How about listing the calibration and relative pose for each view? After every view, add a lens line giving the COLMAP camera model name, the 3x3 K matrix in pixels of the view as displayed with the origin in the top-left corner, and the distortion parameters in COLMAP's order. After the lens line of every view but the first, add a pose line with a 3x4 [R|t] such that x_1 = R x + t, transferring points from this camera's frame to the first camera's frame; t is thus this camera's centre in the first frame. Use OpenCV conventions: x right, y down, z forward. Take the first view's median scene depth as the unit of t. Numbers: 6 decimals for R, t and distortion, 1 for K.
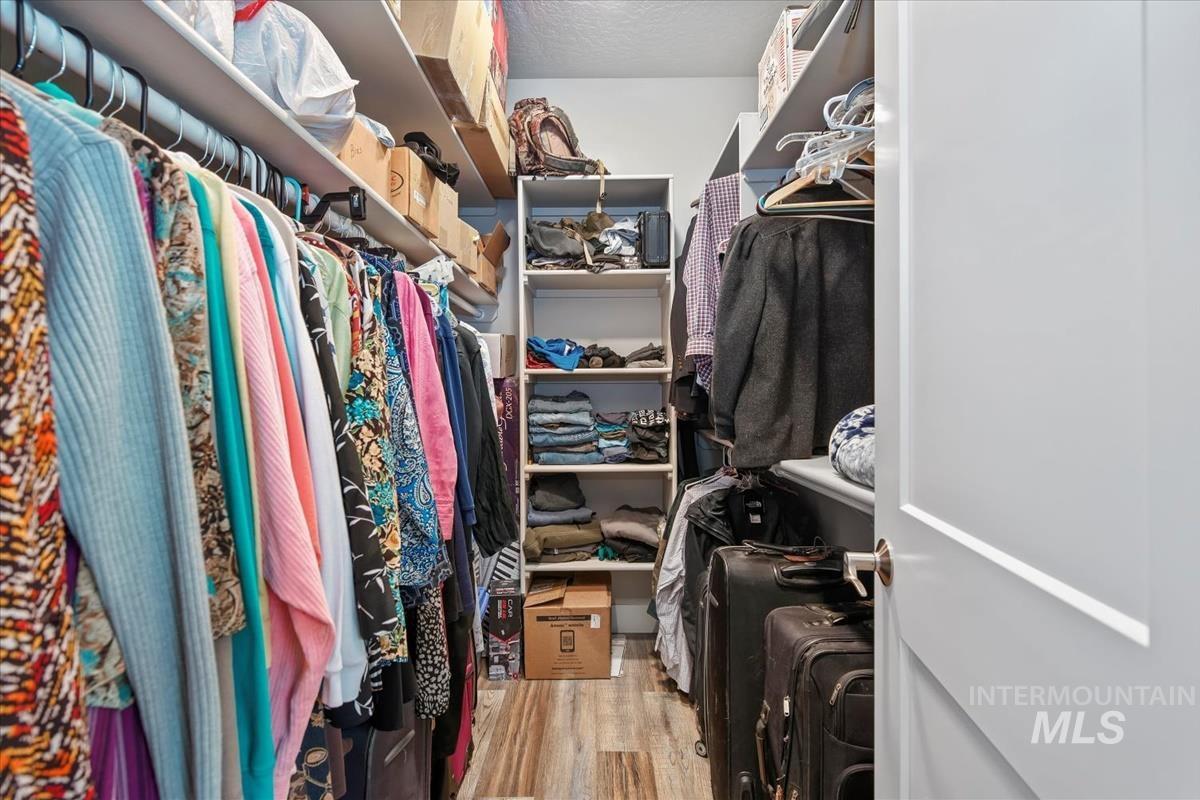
lens RADIAL K [[527.4, 0, 601.7], [0, 527.4, 396.3], [0, 0, 1]] dist [0.002530, 0.000355]
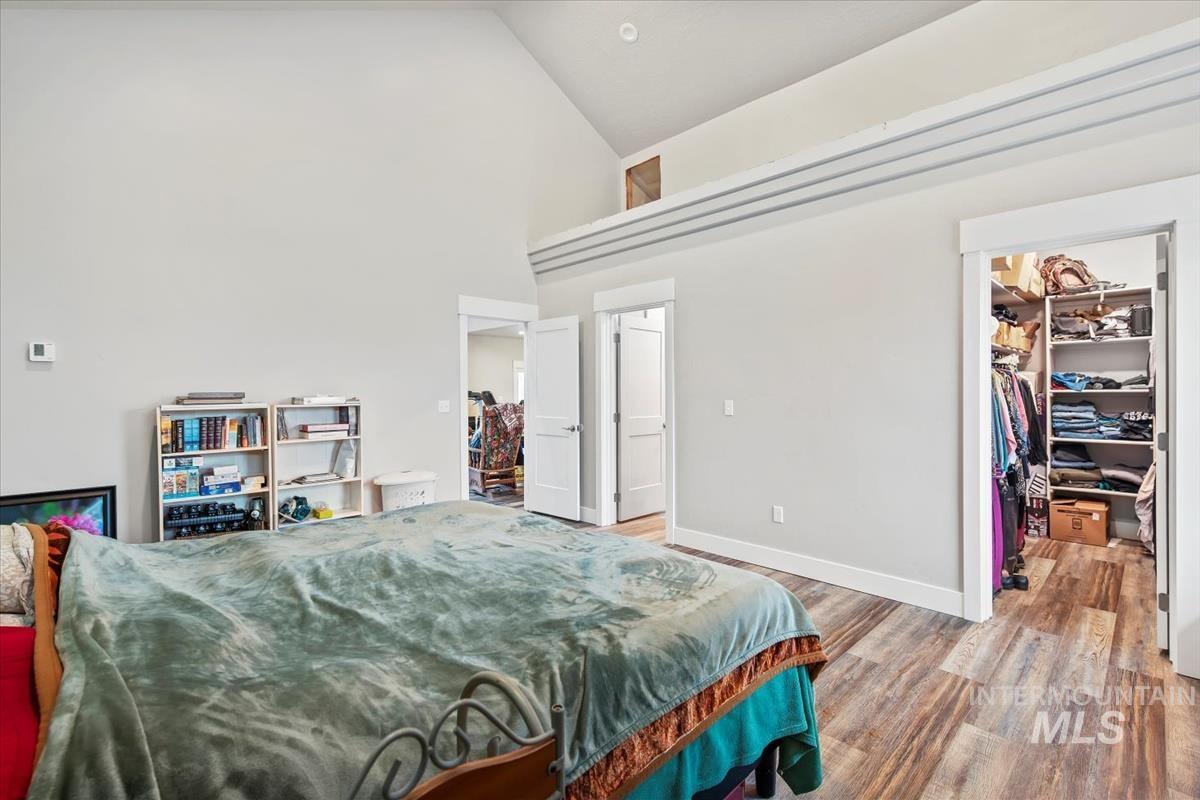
lens RADIAL K [[527.4, 0, 607.8], [0, 527.4, 391.9], [0, 0, 1]] dist [0.002530, 0.000355]
pose [[0.681886, 0.002708, -0.731454, 0.181312], [-0.003335, 0.999994, 0.000594, -0.039378], [0.731451, 0.002035, 0.681891, -1.627536]]
